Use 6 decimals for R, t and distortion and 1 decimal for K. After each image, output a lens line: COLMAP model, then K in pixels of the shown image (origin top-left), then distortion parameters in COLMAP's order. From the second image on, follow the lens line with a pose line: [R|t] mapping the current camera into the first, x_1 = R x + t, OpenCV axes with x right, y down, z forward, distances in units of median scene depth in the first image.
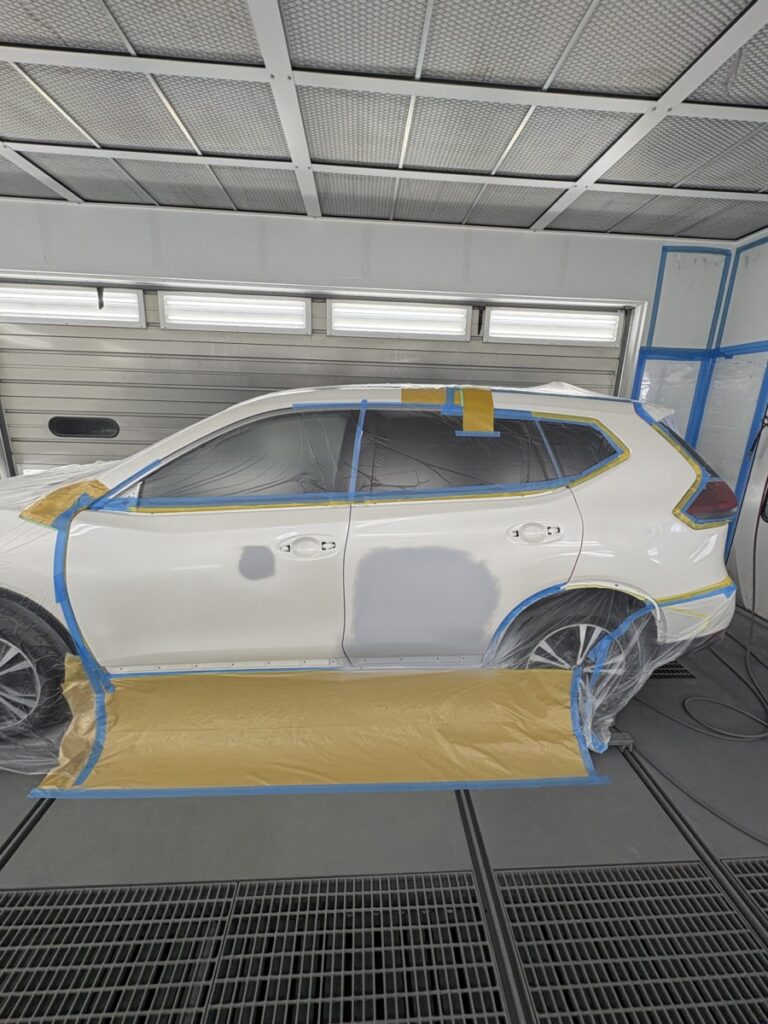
lens RADIAL K [[411.6, 0, 385.6], [0, 411.6, 510.8], [0, 0, 1]] dist [-0.001666, -0.000136]
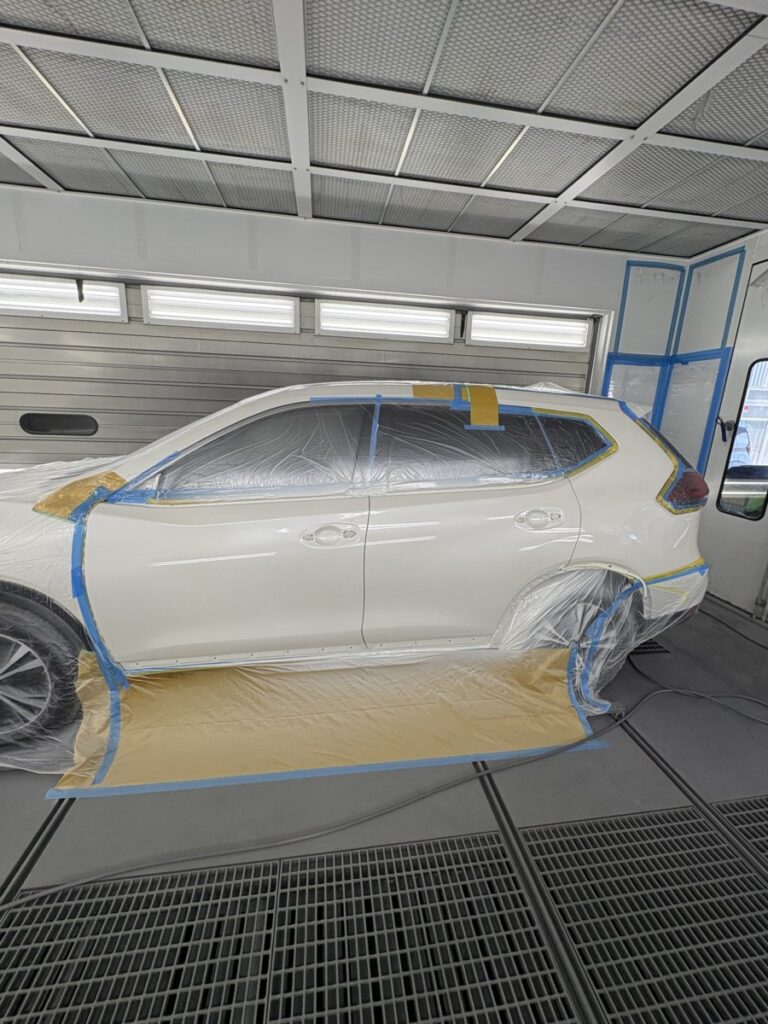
lens RADIAL K [[411.6, 0, 385.0], [0, 411.6, 511.1], [0, 0, 1]] dist [-0.001666, -0.000136]
pose [[0.995697, -0.014794, 0.091482, -0.099953], [0.015473, 0.999858, -0.006711, 0.024541], [-0.091370, 0.008097, 0.995784, -0.029618]]
